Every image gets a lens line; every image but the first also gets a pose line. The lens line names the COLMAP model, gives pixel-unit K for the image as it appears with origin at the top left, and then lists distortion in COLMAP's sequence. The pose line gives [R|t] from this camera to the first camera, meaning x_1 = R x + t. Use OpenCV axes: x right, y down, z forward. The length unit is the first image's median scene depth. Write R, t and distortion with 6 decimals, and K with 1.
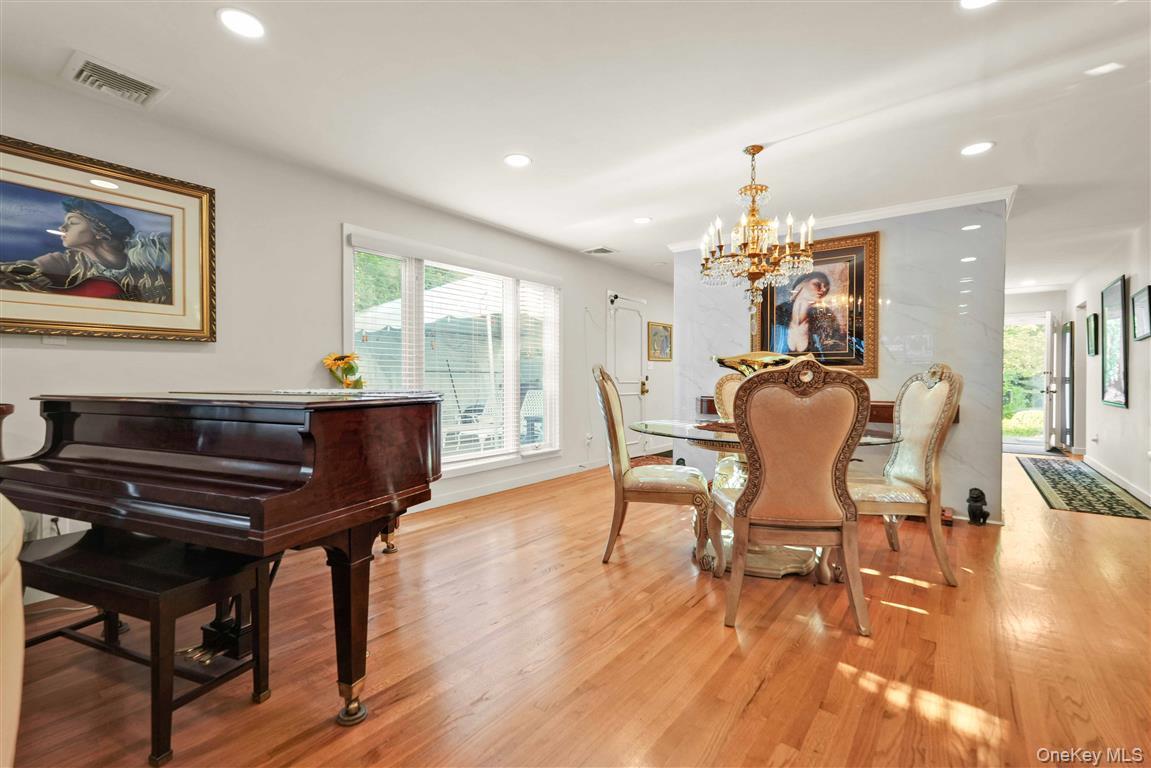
lens RADIAL K [[512.1, 0, 561.3], [0, 512.1, 384.5], [0, 0, 1]] dist [-0.007115, 0.003117]
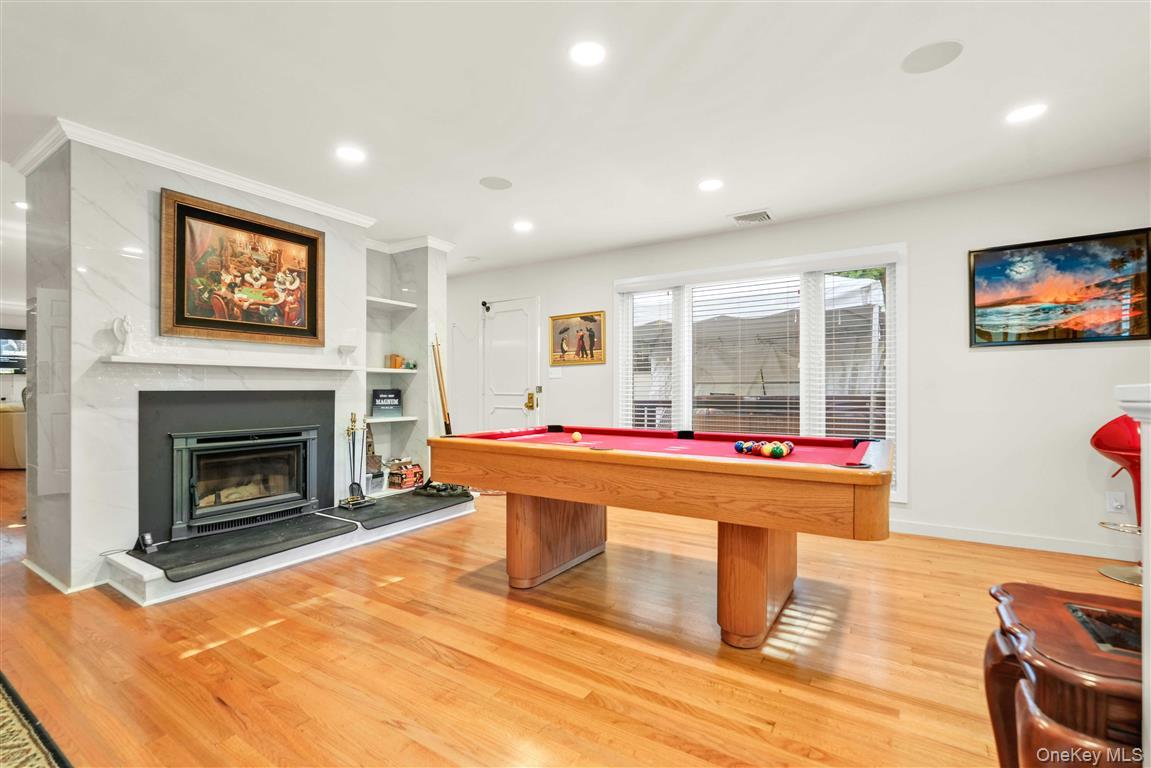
lens RADIAL K [[512.1, 0, 577.5], [0, 512.1, 383.3], [0, 0, 1]] dist [-0.007115, 0.003117]
pose [[0.095189, -0.010574, -0.995403, 1.078953], [0.000986, 0.999944, -0.010528, -0.014688], [0.995459, 0.000020, 0.095194, 1.106197]]
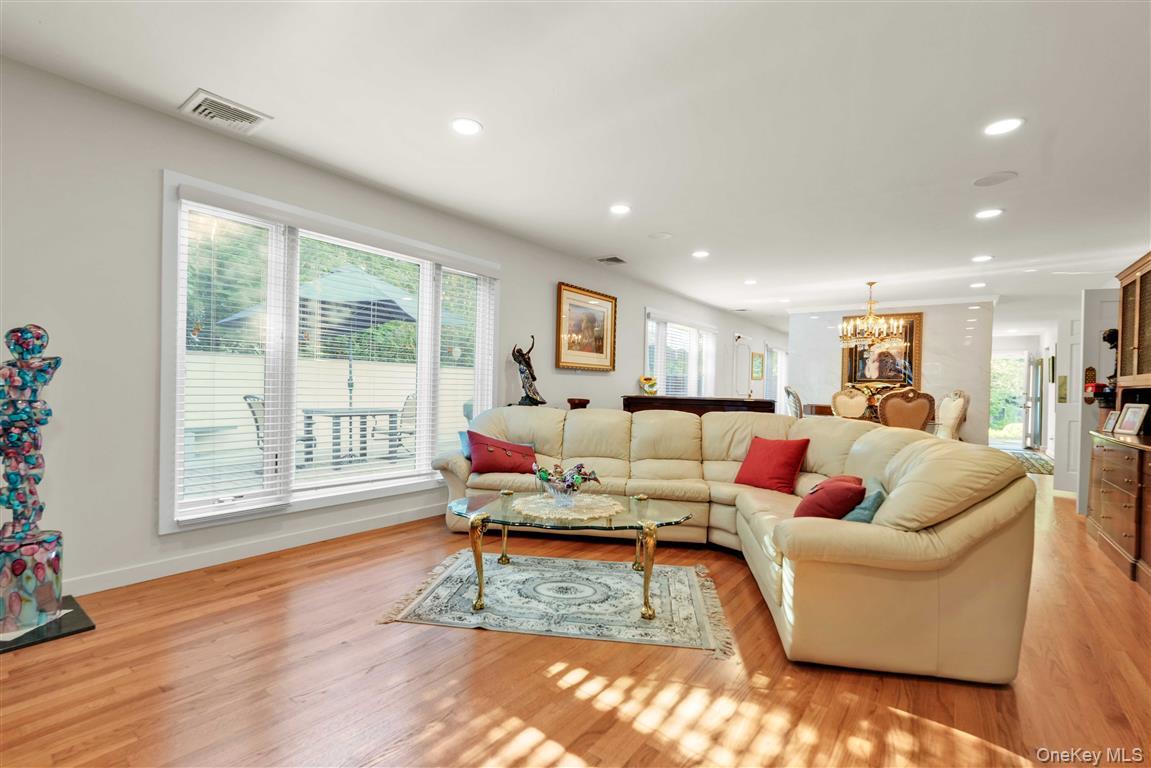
lens RADIAL K [[512.1, 0, 582.8], [0, 512.1, 391.9], [0, 0, 1]] dist [-0.007115, 0.003117]
pose [[0.999422, 0.021288, 0.026500, -0.388059], [-0.021187, 0.999767, -0.004090, 0.004543], [-0.026581, 0.003527, 0.999640, -0.477082]]
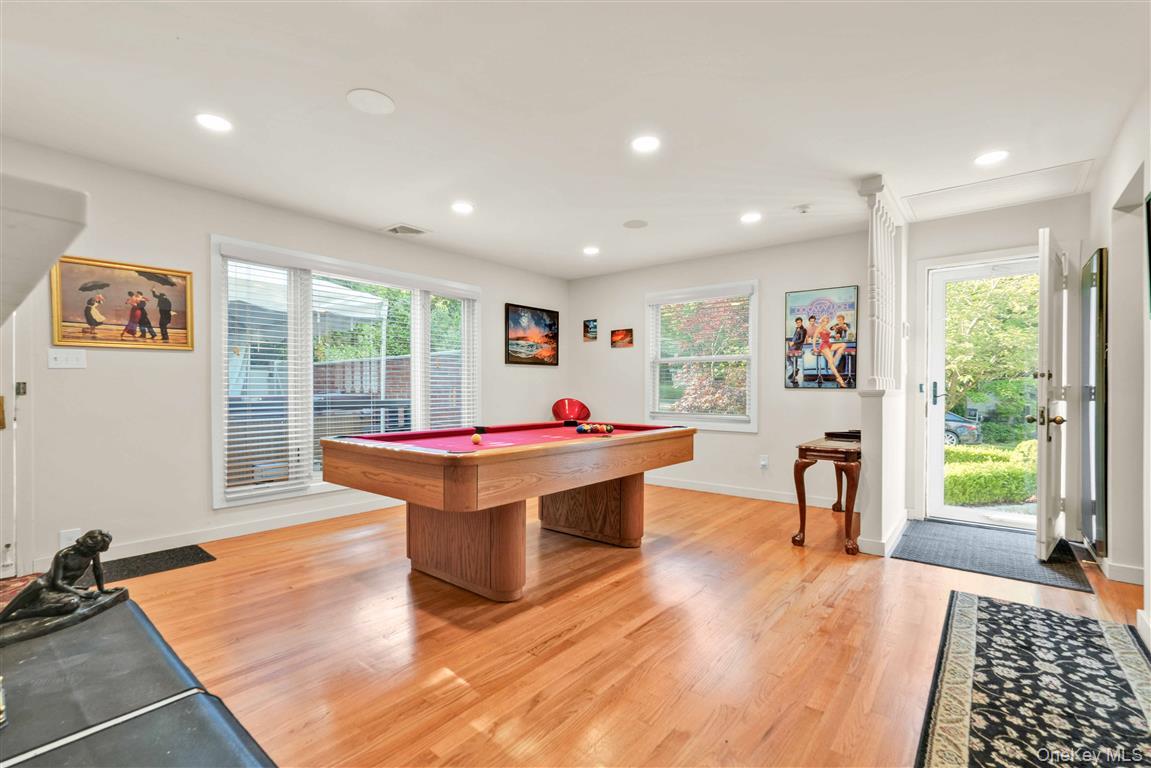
lens RADIAL K [[512.1, 0, 569.6], [0, 512.1, 387.9], [0, 0, 1]] dist [-0.007115, 0.003117]
pose [[0.999680, 0.002115, -0.025201, 0.688180], [-0.002211, 0.999990, -0.003786, -0.013747], [0.025192, 0.003841, 0.999675, 0.683130]]
